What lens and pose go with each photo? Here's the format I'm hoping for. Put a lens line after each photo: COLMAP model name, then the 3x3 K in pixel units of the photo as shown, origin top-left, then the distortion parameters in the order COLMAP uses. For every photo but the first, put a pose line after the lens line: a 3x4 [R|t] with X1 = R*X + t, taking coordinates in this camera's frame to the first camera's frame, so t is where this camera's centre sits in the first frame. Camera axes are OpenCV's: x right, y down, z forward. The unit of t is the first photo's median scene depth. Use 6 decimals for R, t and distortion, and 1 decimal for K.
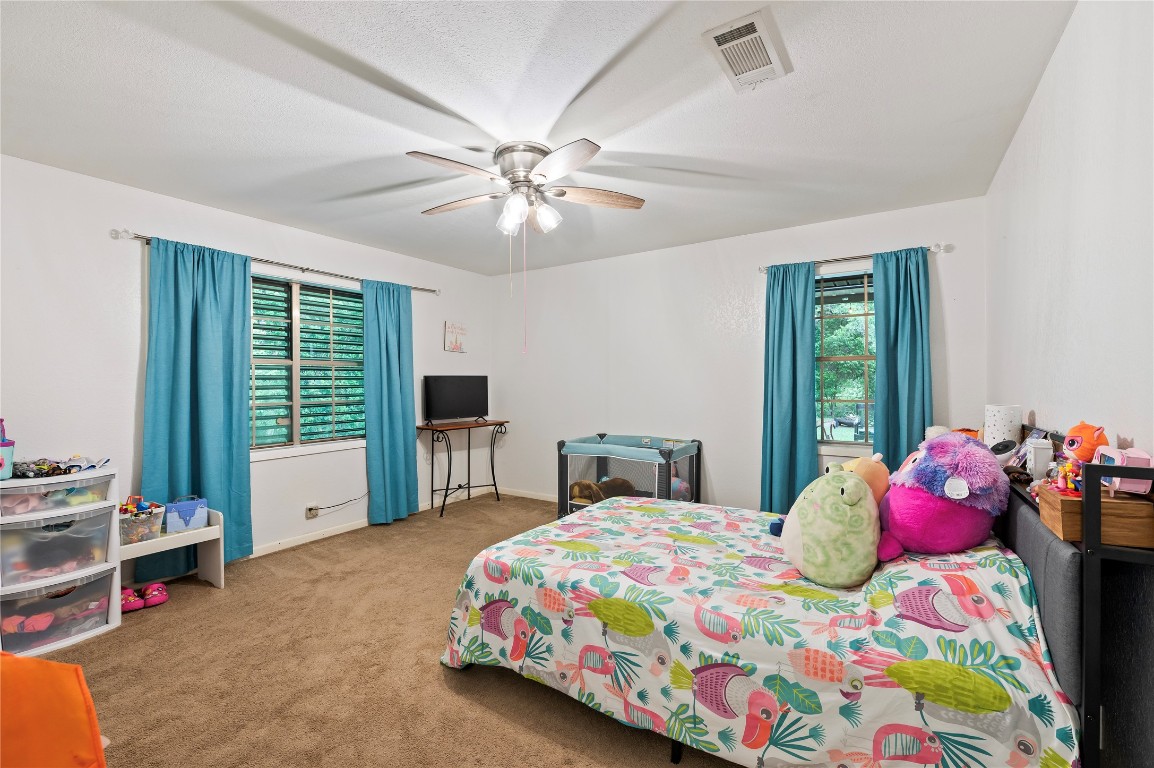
lens RADIAL K [[490.9, 0, 580.6], [0, 490.9, 382.7], [0, 0, 1]] dist [-0.004595, -0.000107]
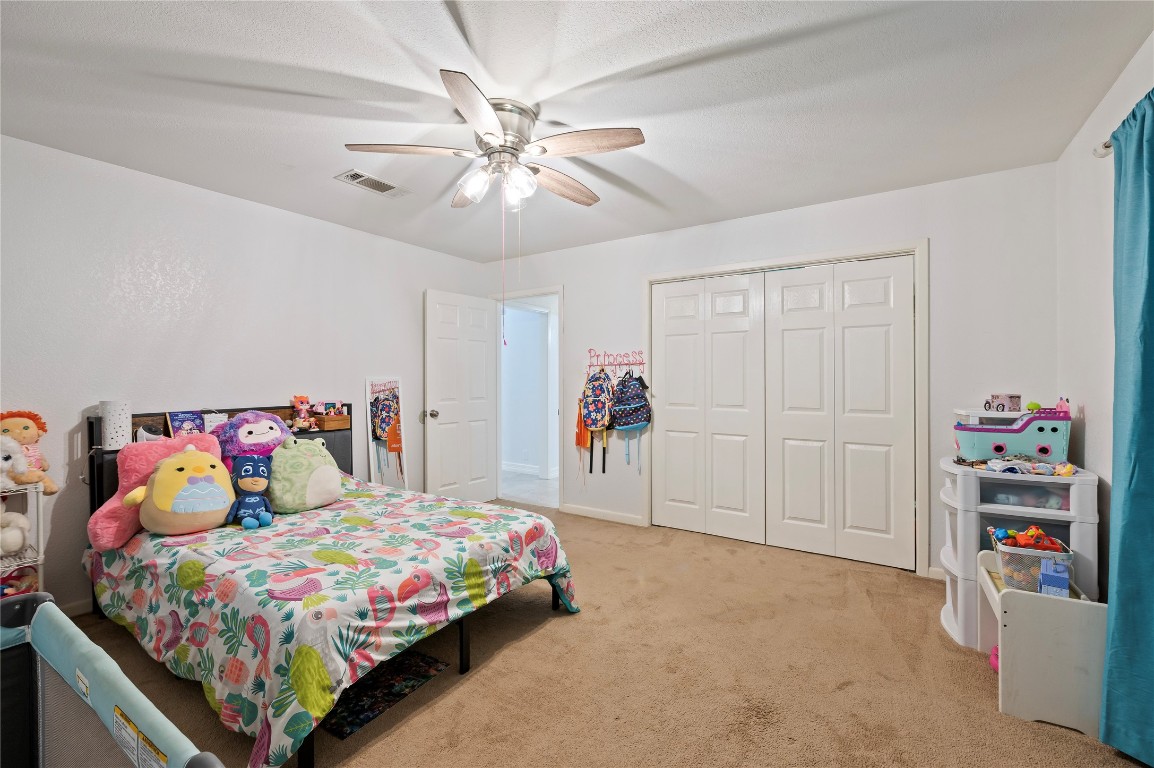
lens RADIAL K [[490.9, 0, 579.9], [0, 490.9, 385.7], [0, 0, 1]] dist [-0.004595, -0.000107]
pose [[-0.999935, 0.010536, -0.004465, -0.251778], [0.010493, 0.999899, 0.009538, 0.007246], [0.004565, 0.009490, -0.999945, 1.933261]]
